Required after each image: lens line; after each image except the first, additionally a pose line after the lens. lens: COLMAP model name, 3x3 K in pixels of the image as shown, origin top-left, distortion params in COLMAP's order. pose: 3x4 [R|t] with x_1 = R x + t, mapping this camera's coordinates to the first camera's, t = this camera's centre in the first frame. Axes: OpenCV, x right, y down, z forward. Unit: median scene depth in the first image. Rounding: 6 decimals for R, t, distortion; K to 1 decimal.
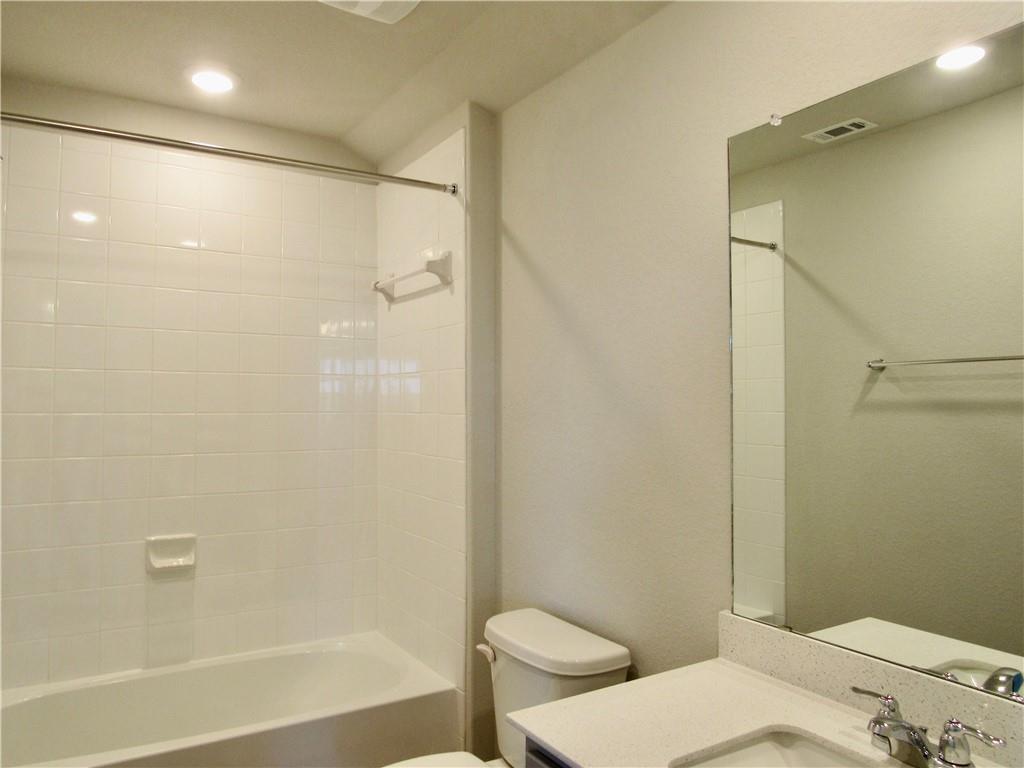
lens RADIAL K [[723.8, 0, 512.0], [0, 723.8, 384.0], [0, 0, 1]] dist [-0.045735, 0.022646]
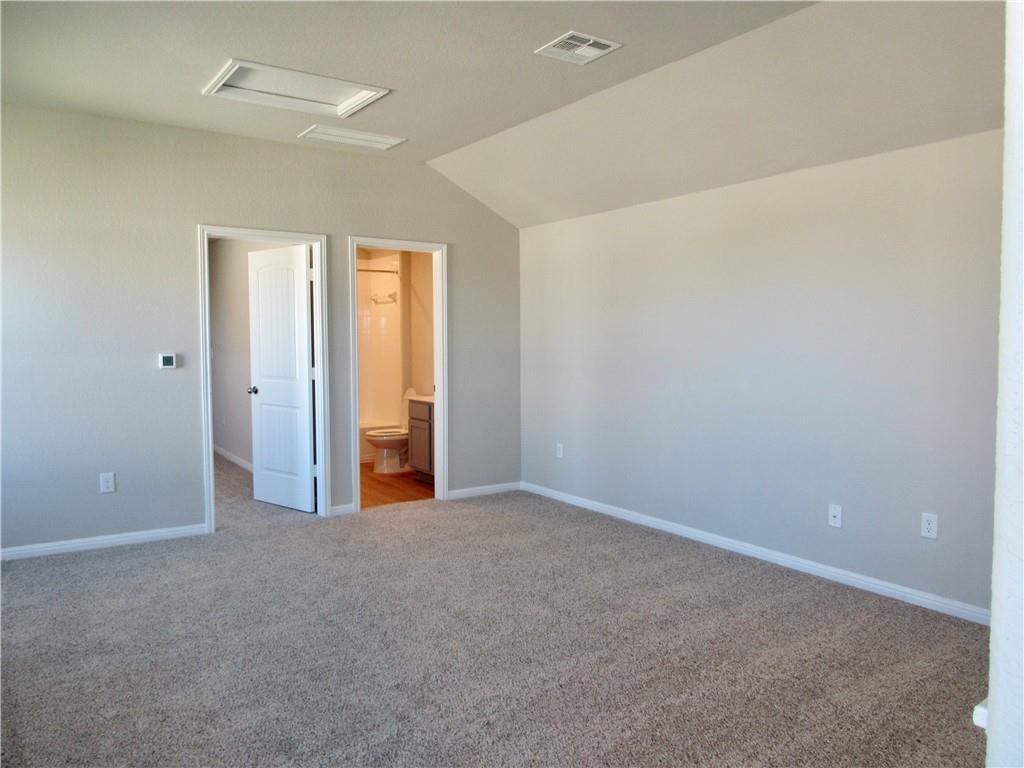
lens RADIAL K [[727.3, 0, 511.4], [0, 727.3, 388.7], [0, 0, 1]] dist [-0.027435, -0.000547]
pose [[0.998707, -0.007515, 0.050277, 0.266958], [0.002411, 0.994903, 0.100810, -0.075544], [-0.050778, -0.100558, 0.993635, -2.320128]]
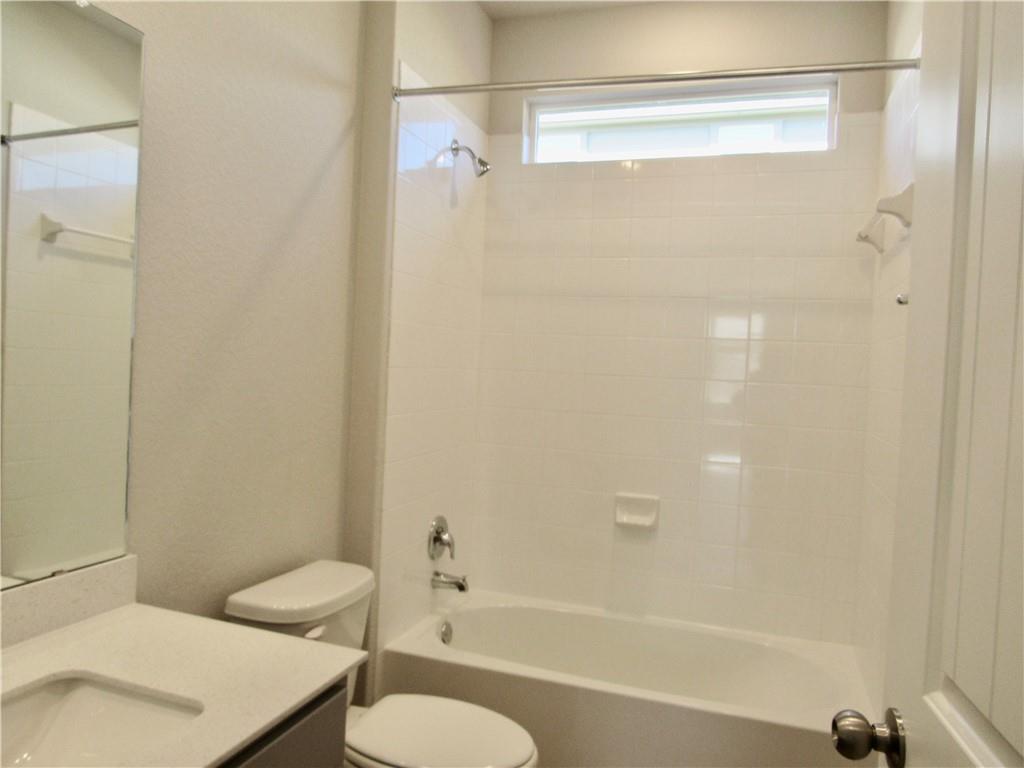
lens RADIAL K [[723.8, 0, 512.0], [0, 723.8, 384.0], [0, 0, 1]] dist [-0.045735, 0.022646]
pose [[0.628768, 0.047220, -0.776158, 0.240578], [-0.026980, 0.998878, 0.038913, 0.012547], [0.777125, -0.003526, 0.629336, 0.191555]]
